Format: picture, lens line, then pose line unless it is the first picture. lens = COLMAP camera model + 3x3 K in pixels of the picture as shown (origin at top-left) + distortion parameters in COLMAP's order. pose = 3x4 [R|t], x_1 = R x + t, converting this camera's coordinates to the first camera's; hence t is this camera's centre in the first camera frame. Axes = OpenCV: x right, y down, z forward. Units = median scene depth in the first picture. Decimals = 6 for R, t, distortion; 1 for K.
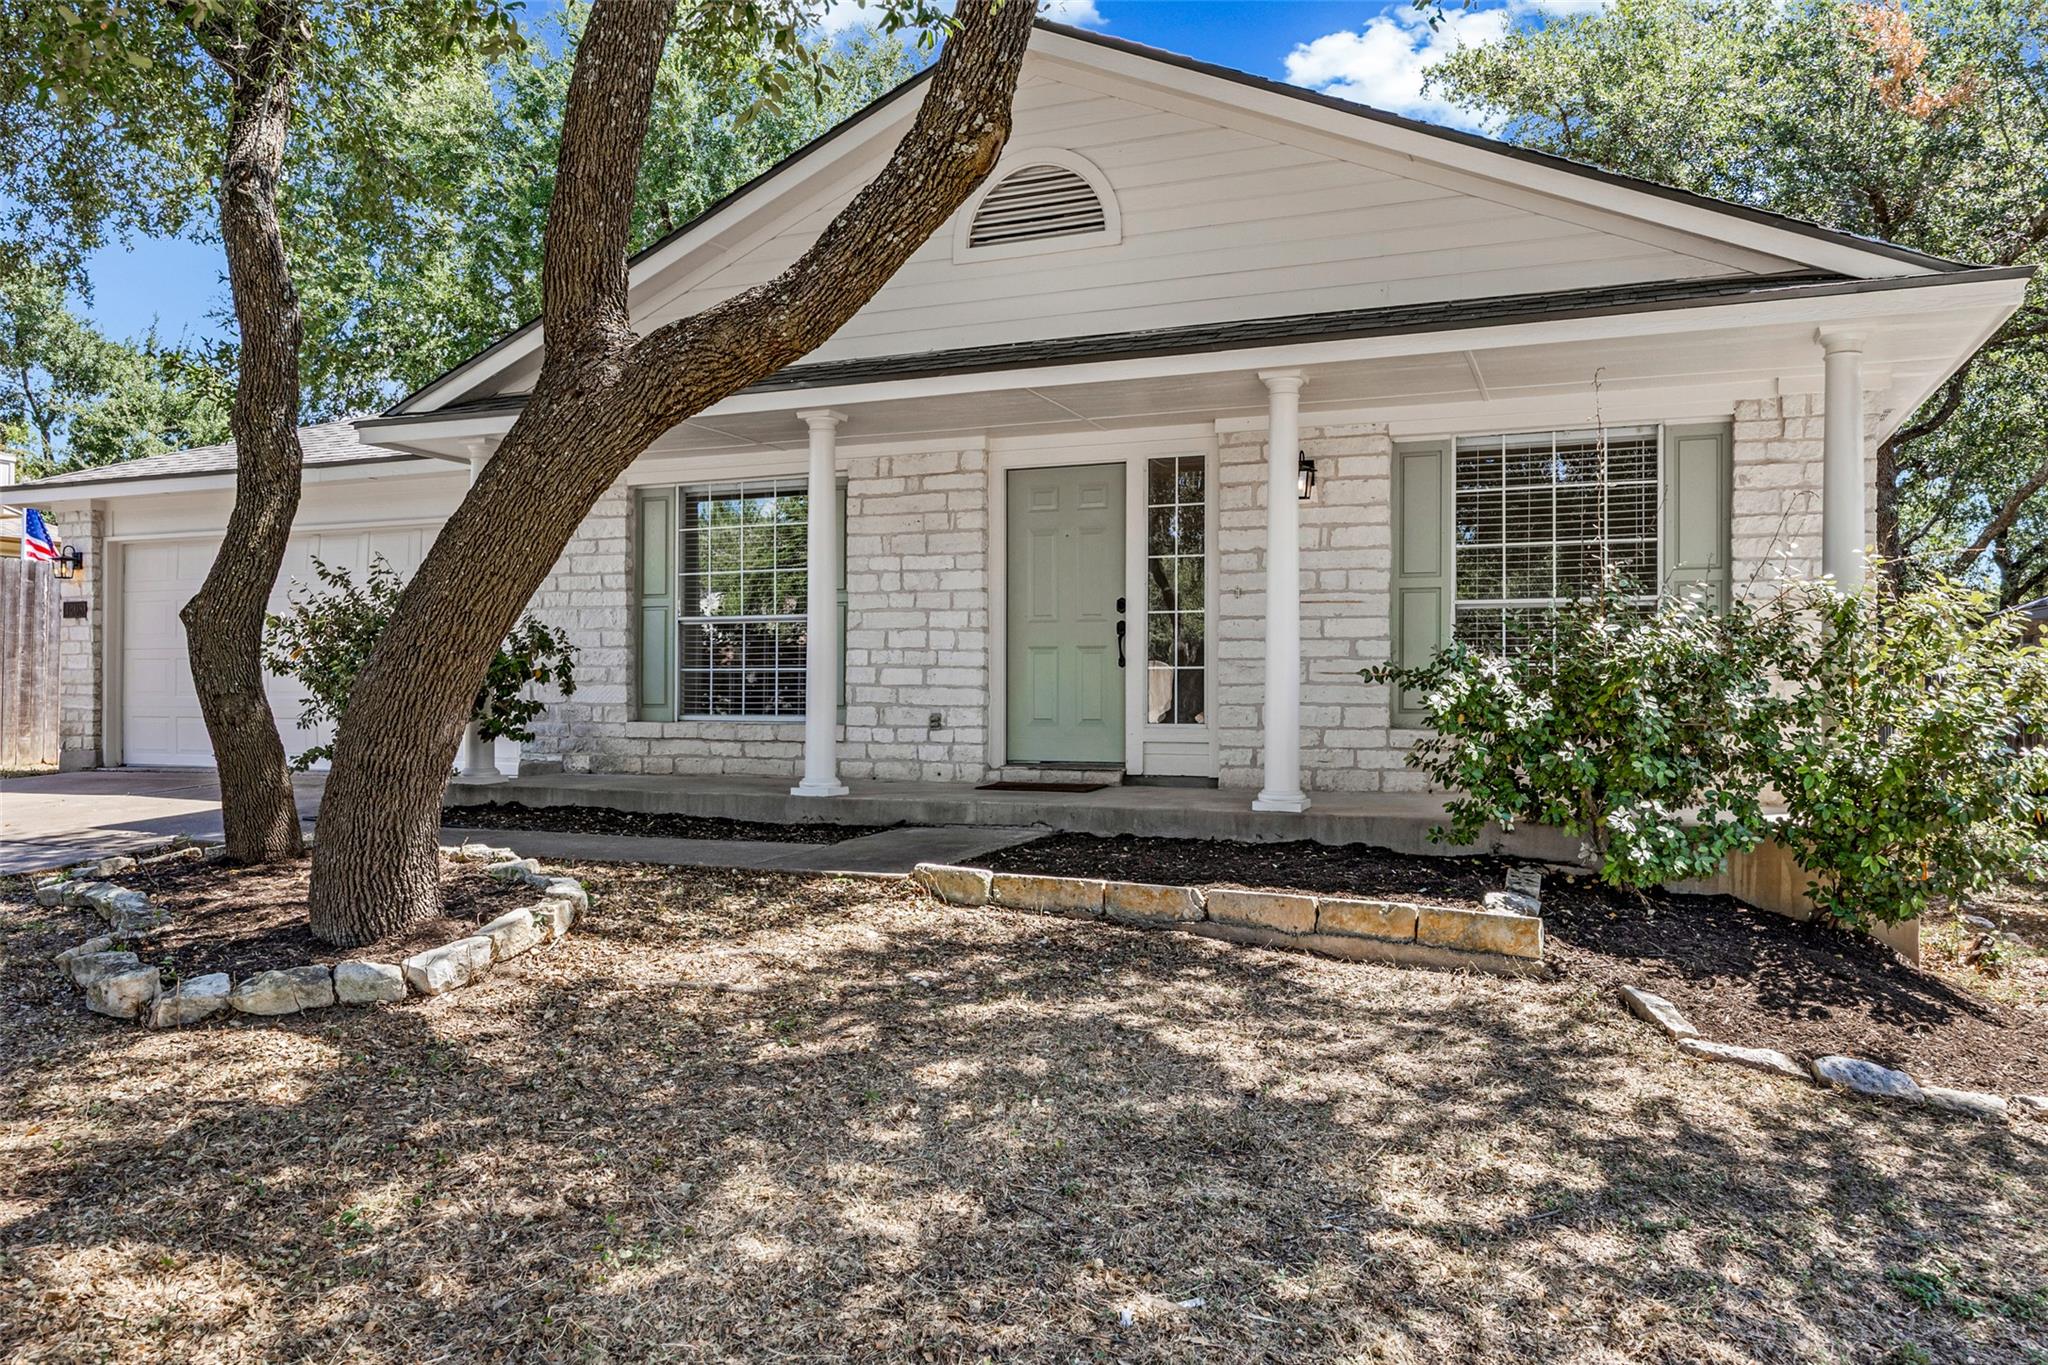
lens RADIAL K [[1524.1, 0, 1019.1], [0, 1524.1, 689.3], [0, 0, 1]] dist [-0.015297, -0.002689]
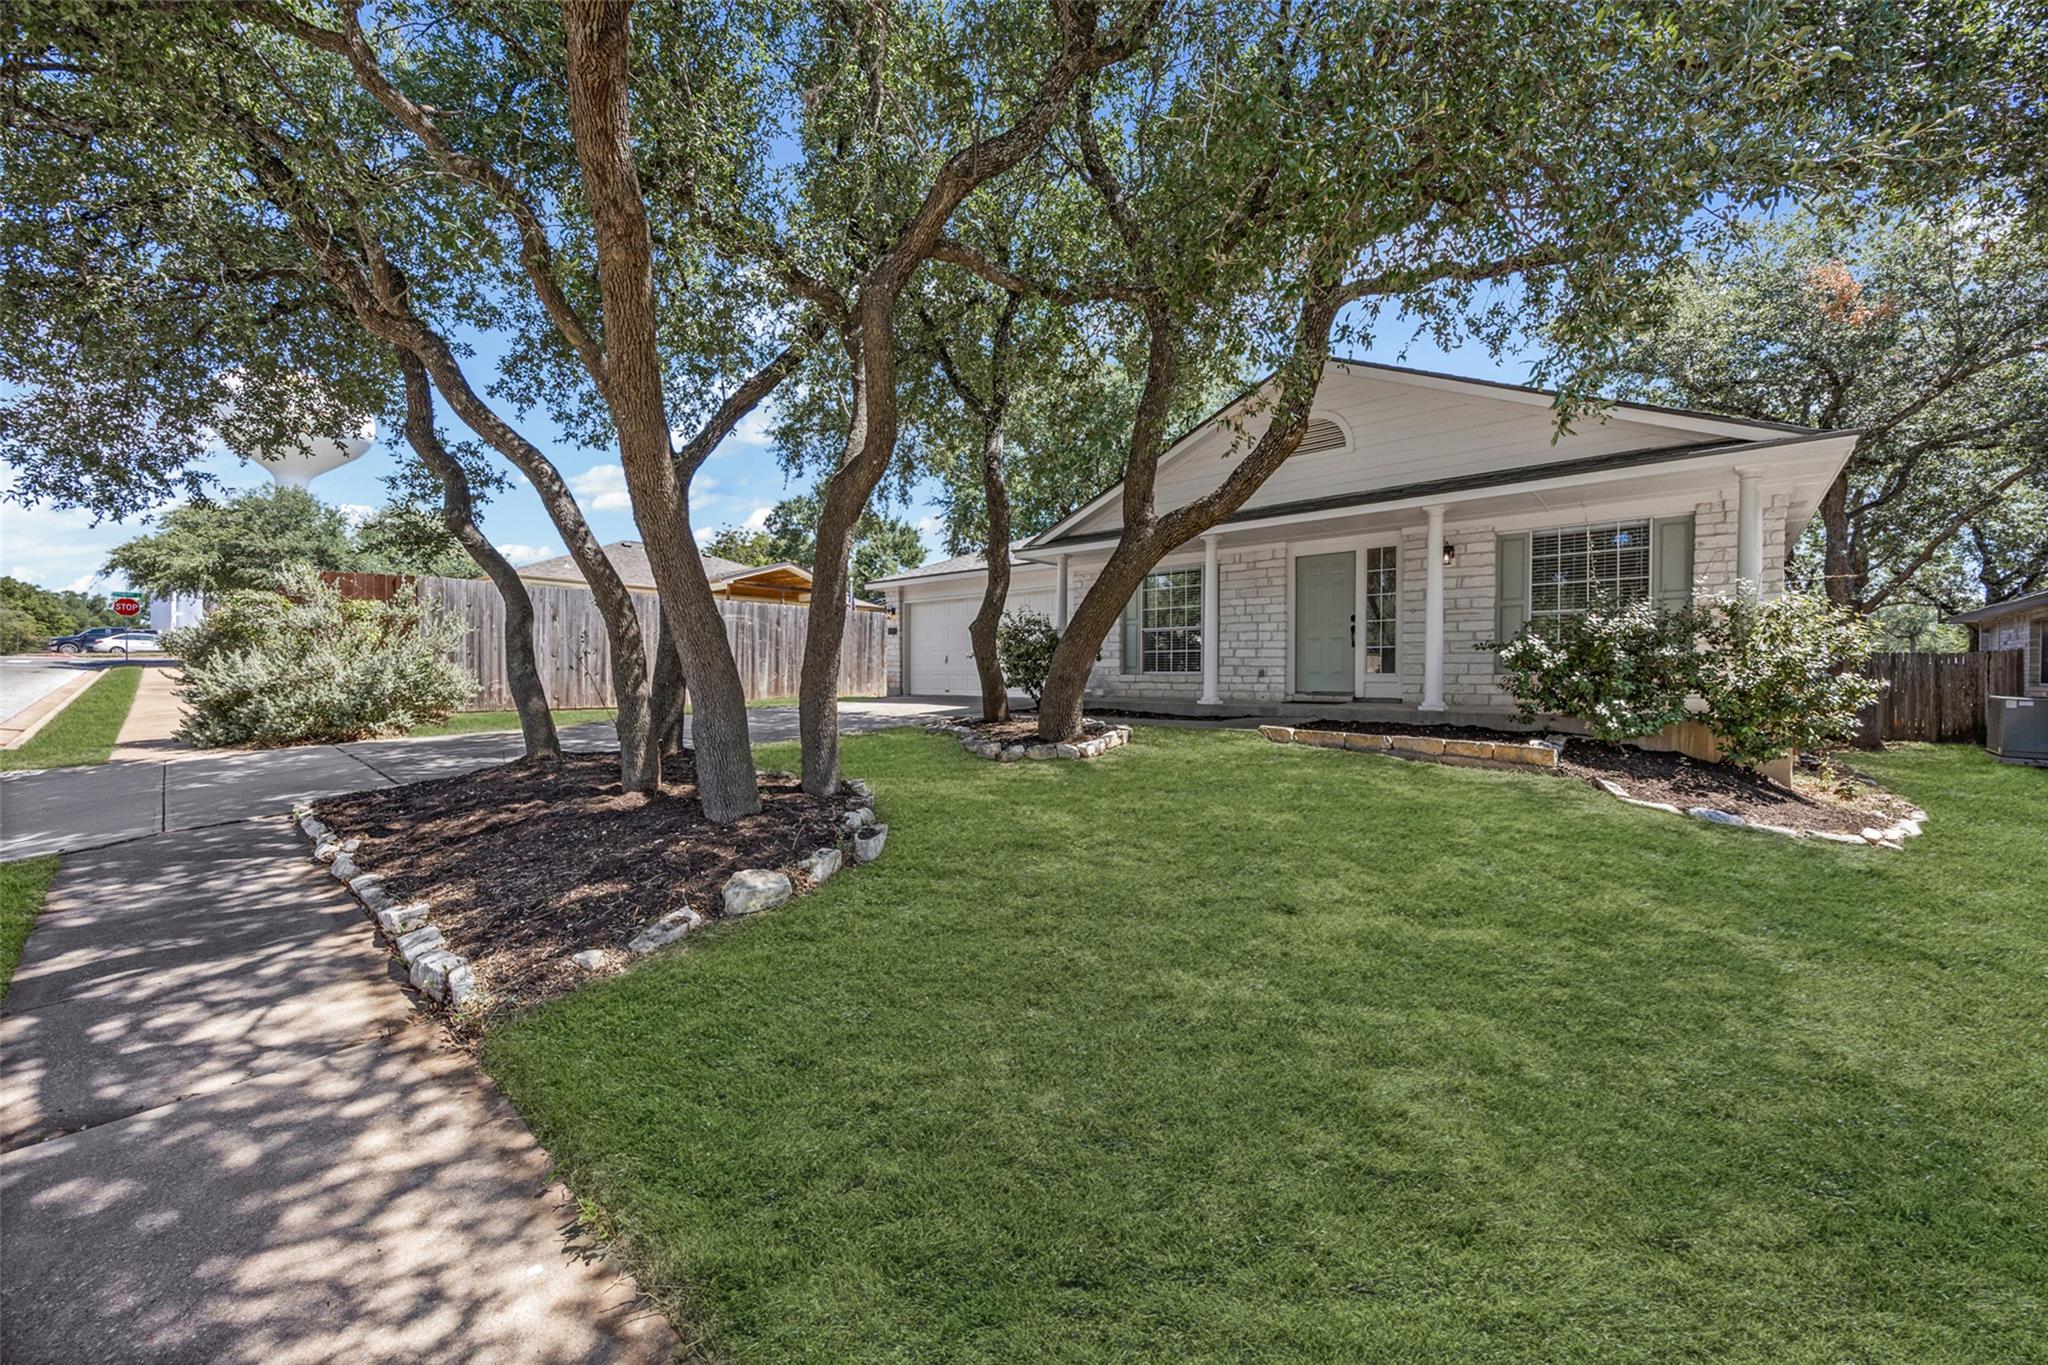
lens RADIAL K [[790.2, 0, 1022.0], [0, 790.2, 682.4], [0, 0, 1]] dist [0.000050, 0.000164]
pose [[0.946316, 0.002755, -0.323230, -0.016248], [0.001076, 0.999931, 0.011674, 0.025267], [0.323240, -0.011395, 0.946248, -0.236108]]
